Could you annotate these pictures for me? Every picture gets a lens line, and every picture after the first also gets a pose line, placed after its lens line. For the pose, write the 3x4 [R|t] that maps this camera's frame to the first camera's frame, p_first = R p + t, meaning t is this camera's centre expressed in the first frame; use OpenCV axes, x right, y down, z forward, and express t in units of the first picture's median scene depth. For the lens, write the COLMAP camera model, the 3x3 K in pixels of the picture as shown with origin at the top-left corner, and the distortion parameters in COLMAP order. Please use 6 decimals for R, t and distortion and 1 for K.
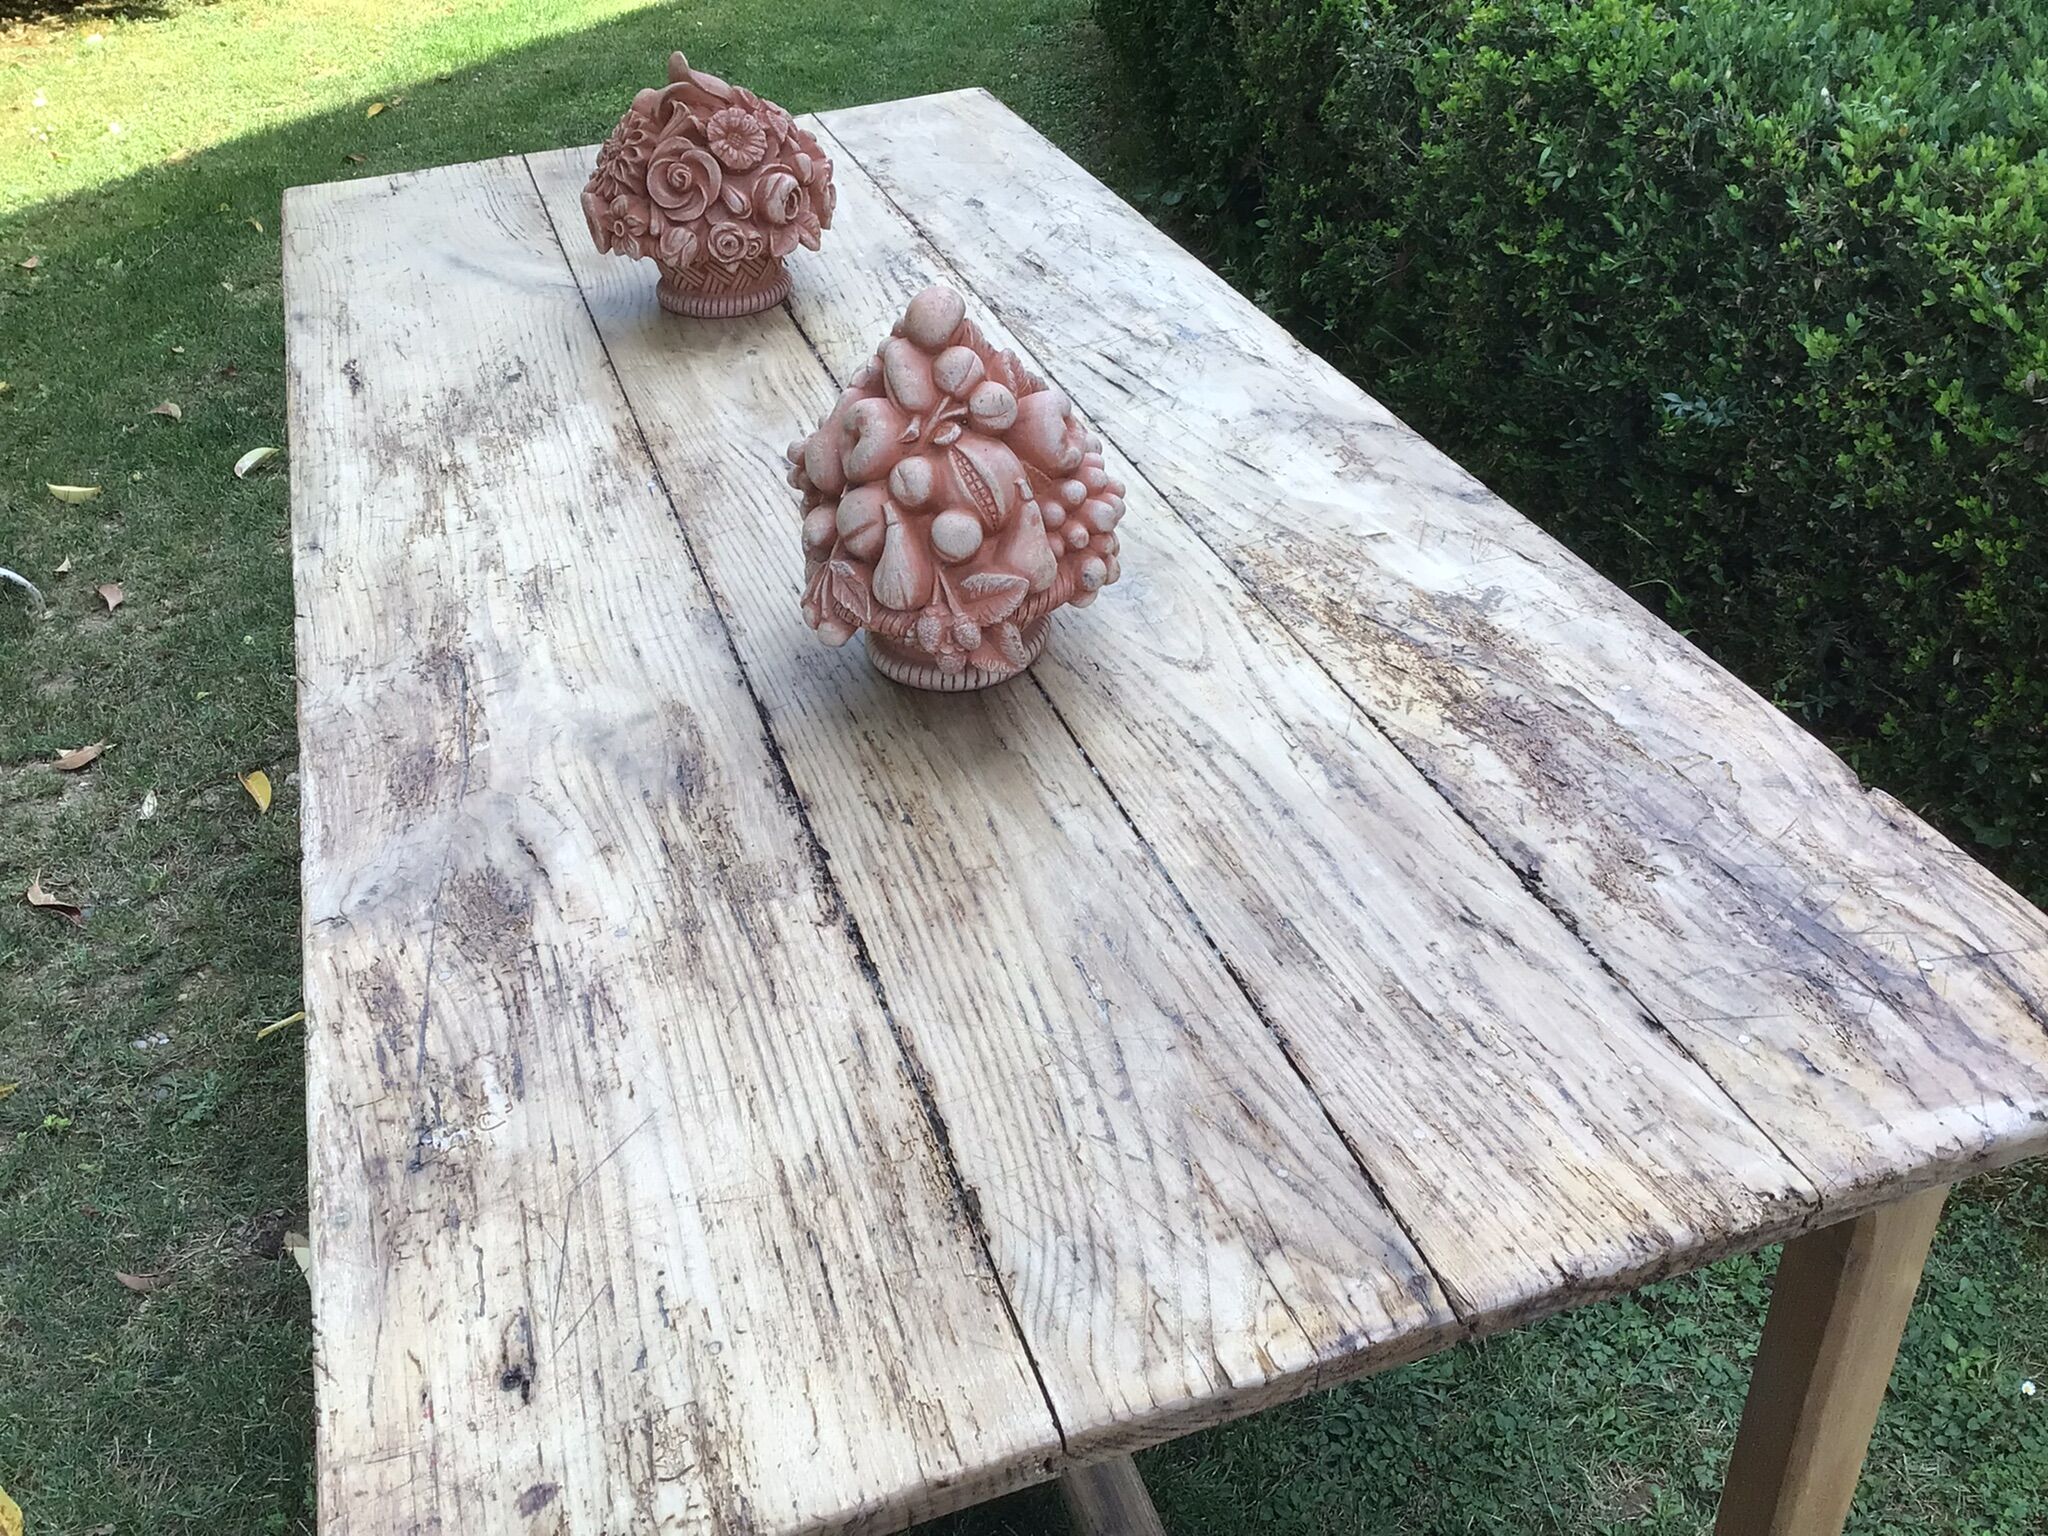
lens RADIAL K [[1853.6, 0, 1041.8], [0, 1853.6, 769.6], [0, 0, 1]] dist [0.060282, -0.102369]
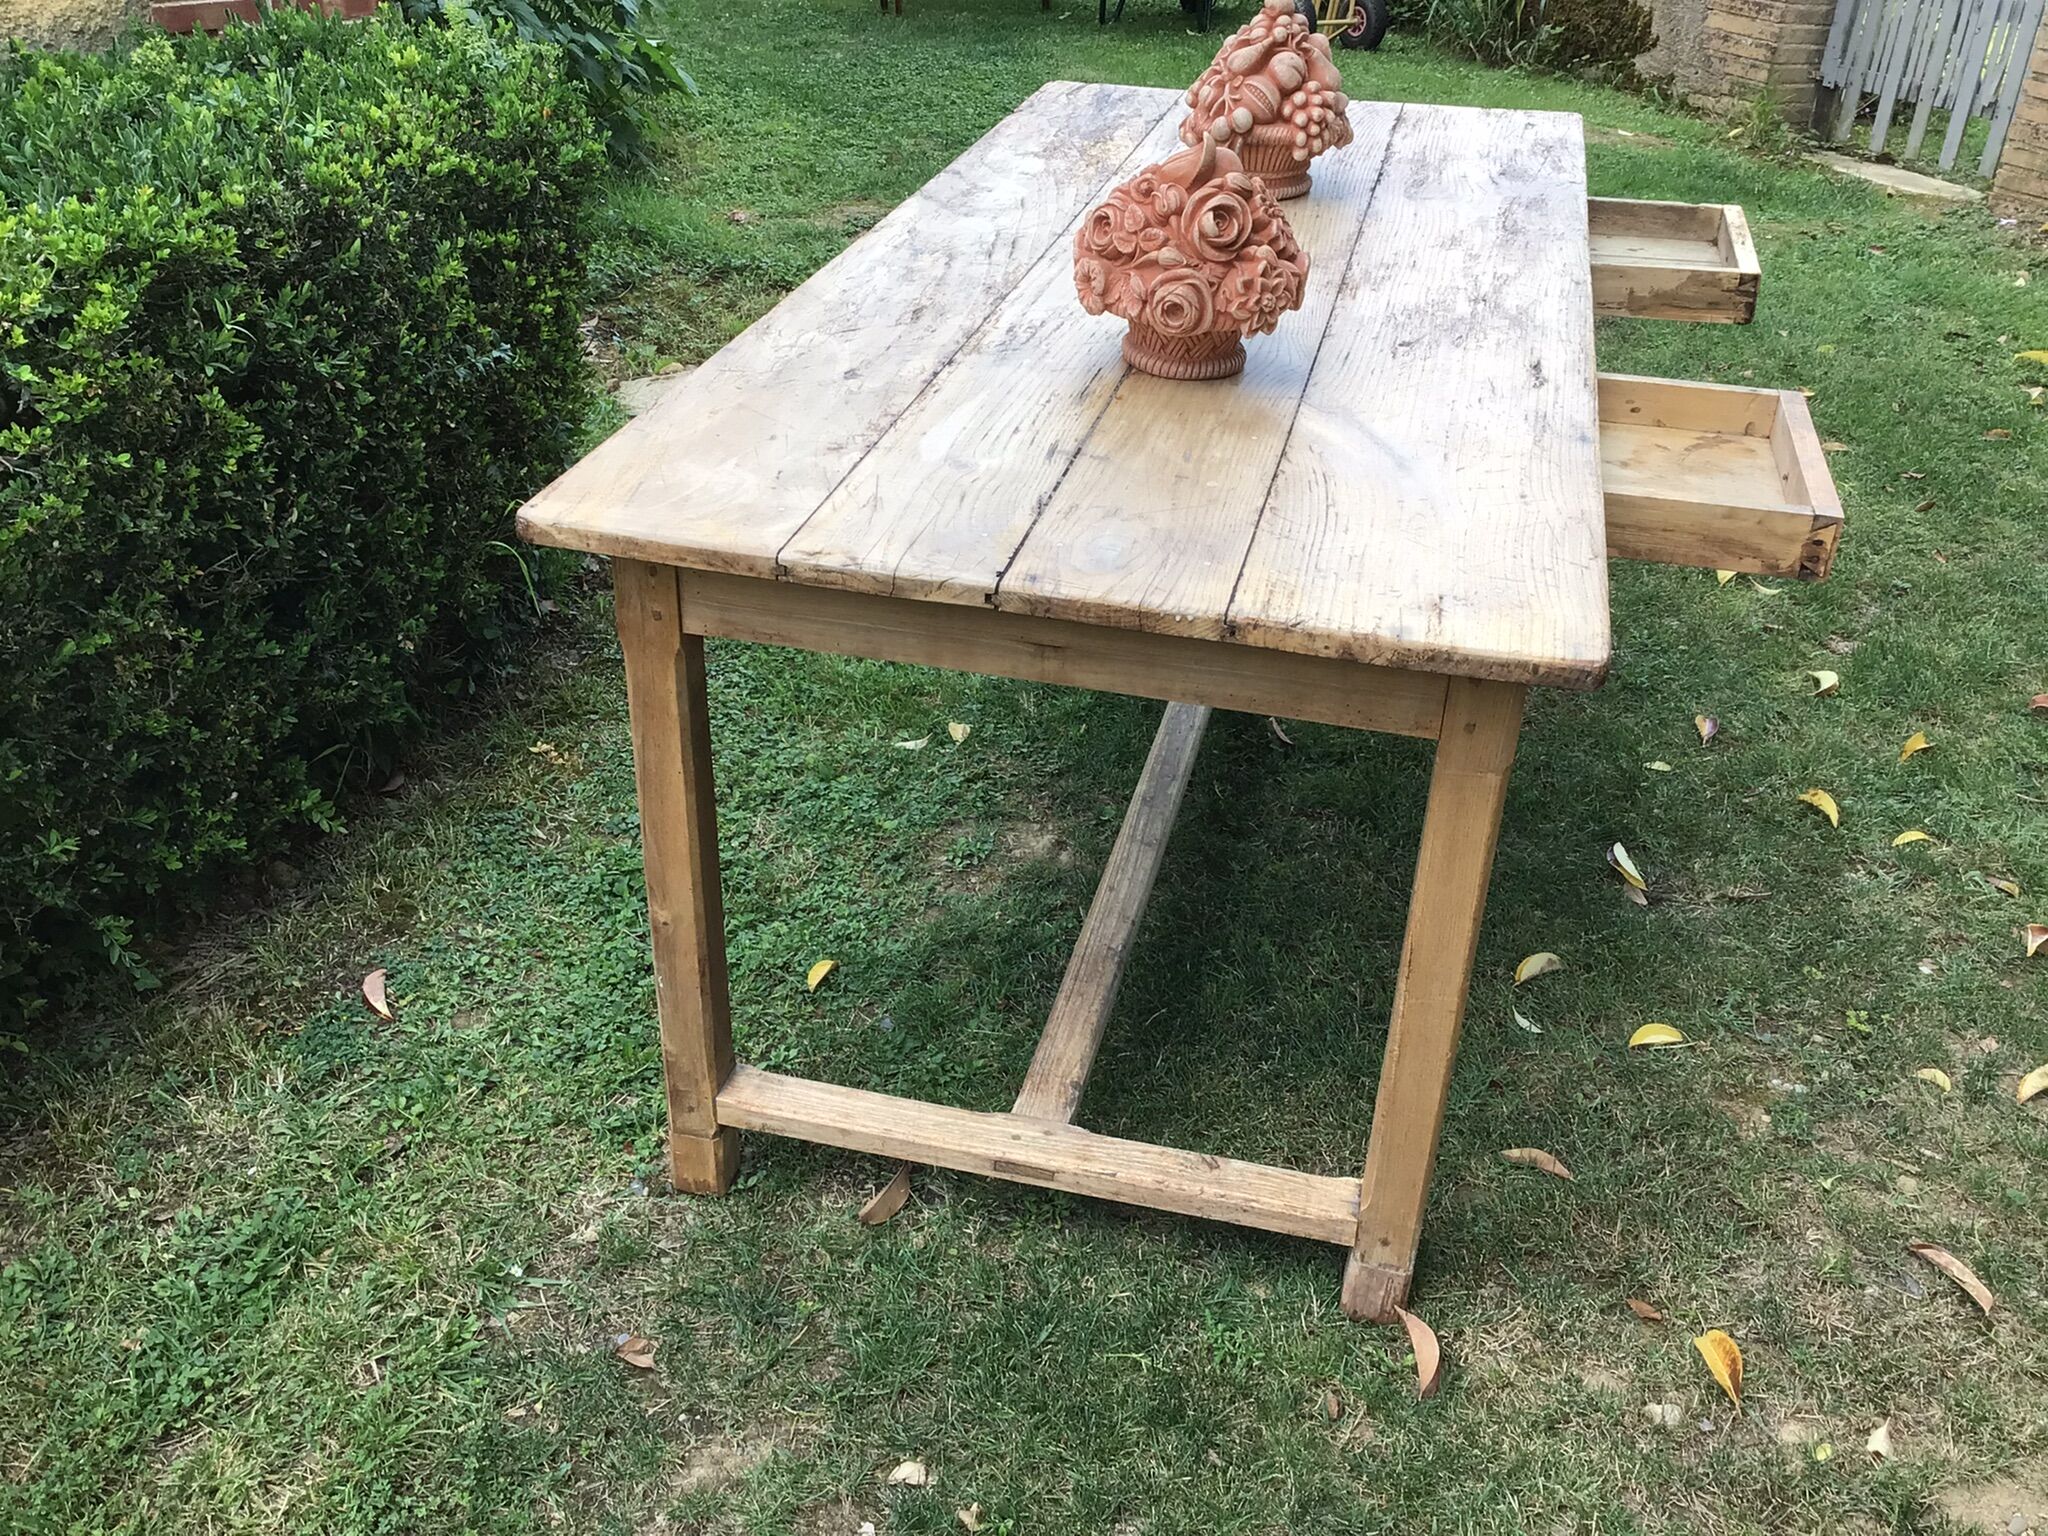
lens RADIAL K [[1833.1, 0, 1045.1], [0, 1833.1, 768.6], [0, 0, 1]] dist [0.132665, -0.260879]
pose [[-0.843205, -0.258387, 0.471425, -0.747230], [0.311896, 0.479116, 0.820469, -1.167160], [-0.437865, 0.838859, -0.323403, 1.788730]]
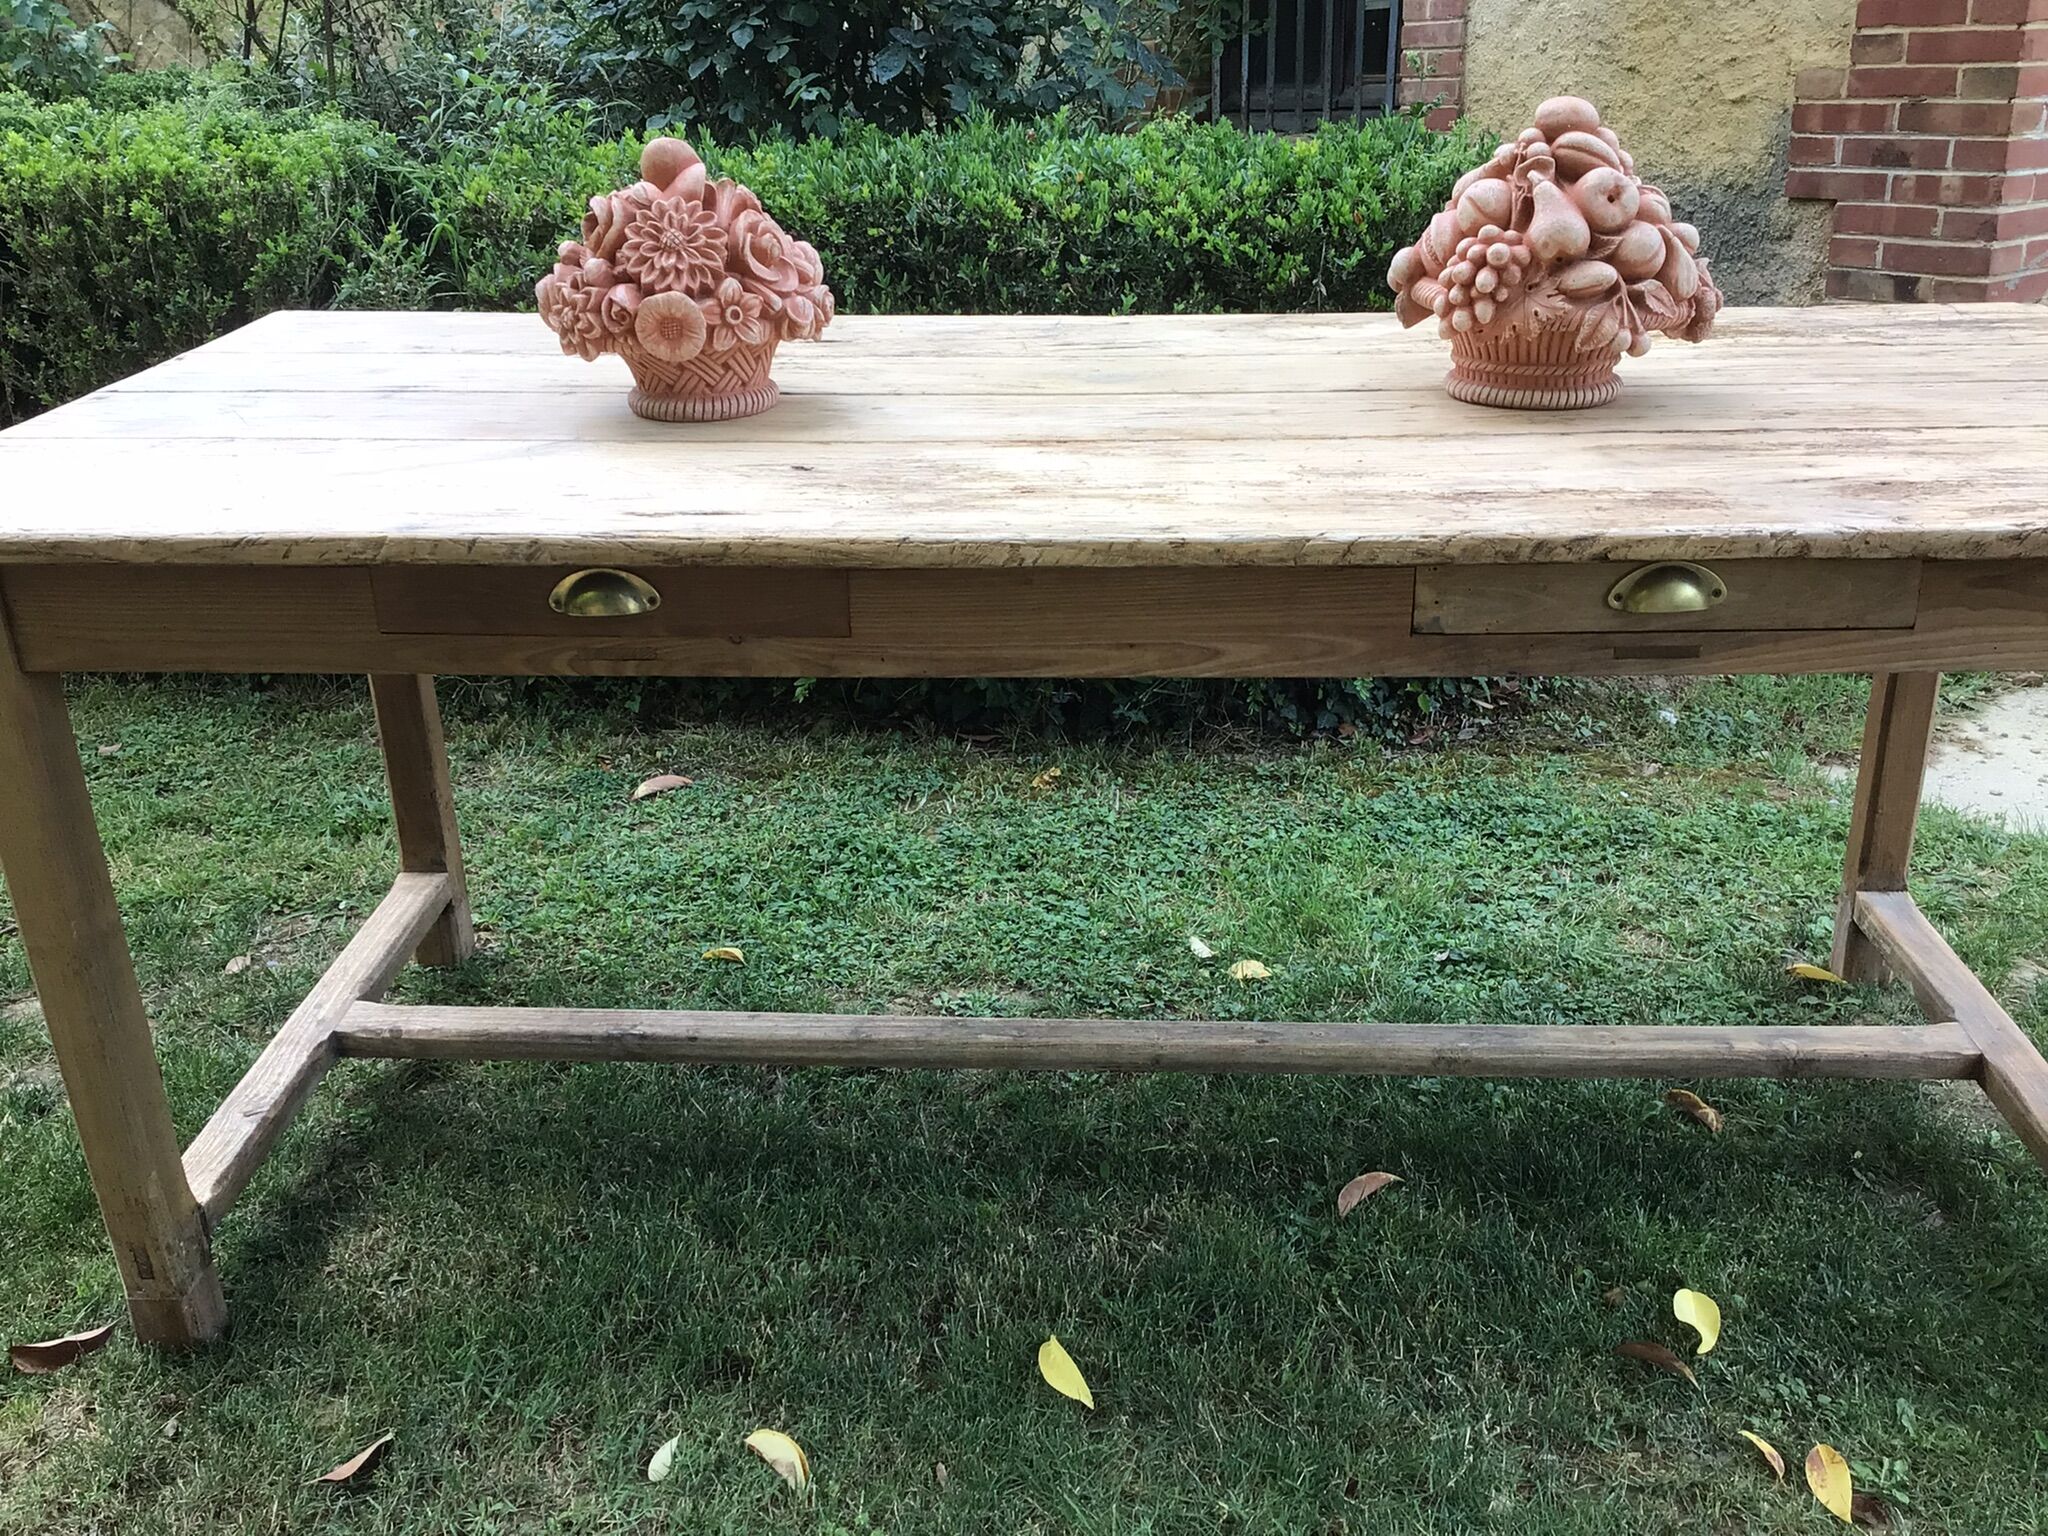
lens RADIAL K [[1833.1, 0, 1045.1], [0, 1833.1, 768.6], [0, 0, 1]] dist [0.132665, -0.260879]
pose [[0.373741, -0.333925, 0.865339, -1.084377], [0.523177, 0.846265, 0.100603, -0.124427], [-0.765900, 0.415126, 0.490986, 0.577342]]
